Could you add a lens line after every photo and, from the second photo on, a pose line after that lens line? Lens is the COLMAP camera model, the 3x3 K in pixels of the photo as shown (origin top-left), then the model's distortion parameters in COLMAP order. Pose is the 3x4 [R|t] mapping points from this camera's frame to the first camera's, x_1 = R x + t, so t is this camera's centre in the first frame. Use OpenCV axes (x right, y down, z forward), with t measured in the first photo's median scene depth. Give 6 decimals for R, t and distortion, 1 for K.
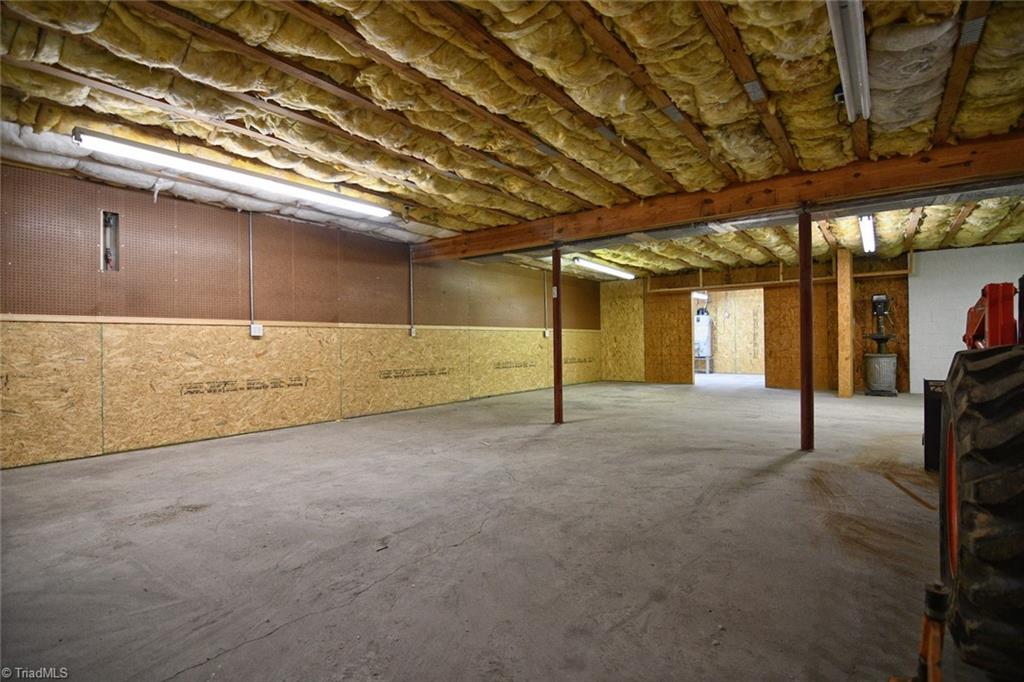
lens RADIAL K [[488.0, 0, 515.7], [0, 488.0, 339.3], [0, 0, 1]] dist [-0.003014, -0.013037]
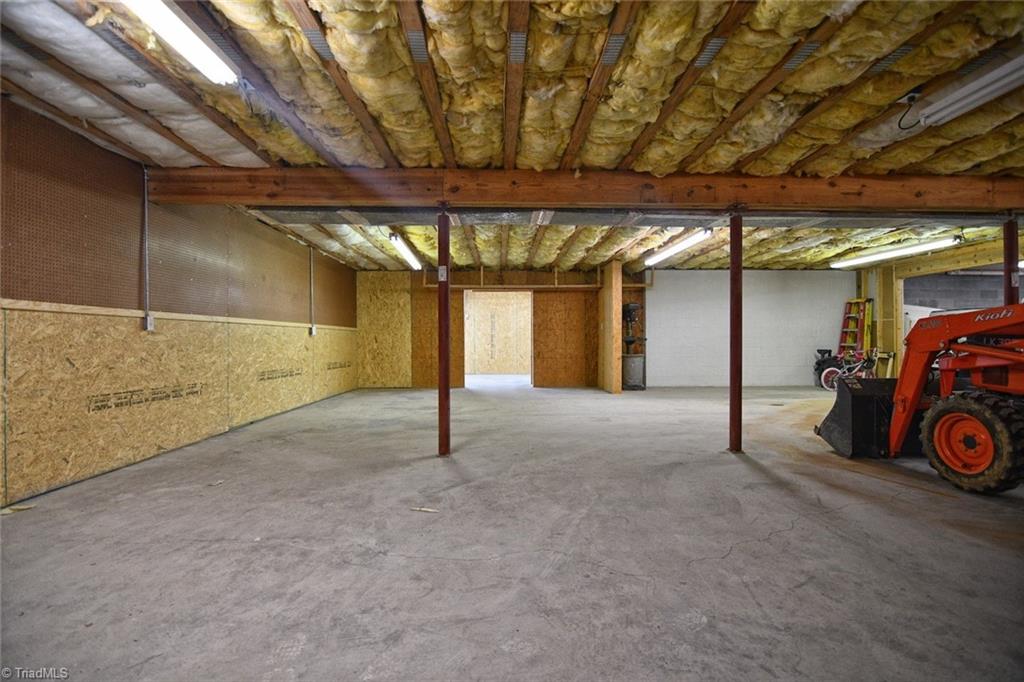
lens RADIAL K [[488.0, 0, 515.7], [0, 488.0, 339.3], [0, 0, 1]] dist [-0.003014, -0.013037]
pose [[0.778985, 0.009726, 0.626967, -0.214075], [-0.009132, 0.999950, -0.004166, 0.002091], [-0.626976, -0.002480, 0.779034, 0.275592]]
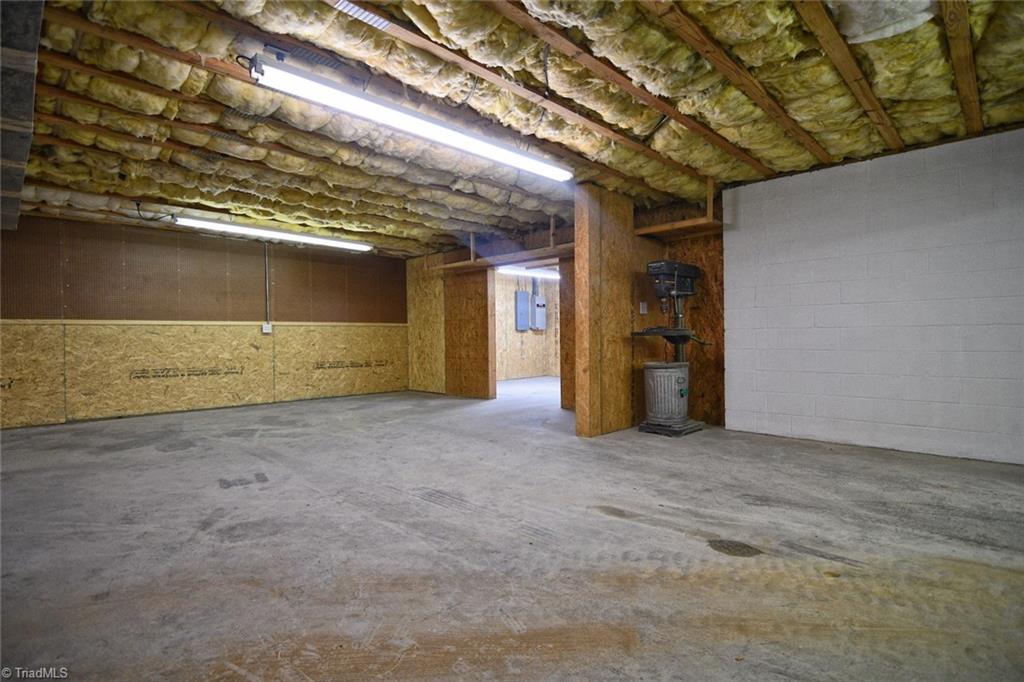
lens RADIAL K [[510.9, 0, 512.0], [0, 510.9, 341.0], [0, 0, 1]] dist [-0.003019, -0.000510]
pose [[0.990662, 0.000727, -0.136339, 0.687162], [0.001593, 0.999856, 0.016905, -0.007124], [0.136331, -0.016964, 0.990518, 0.372723]]
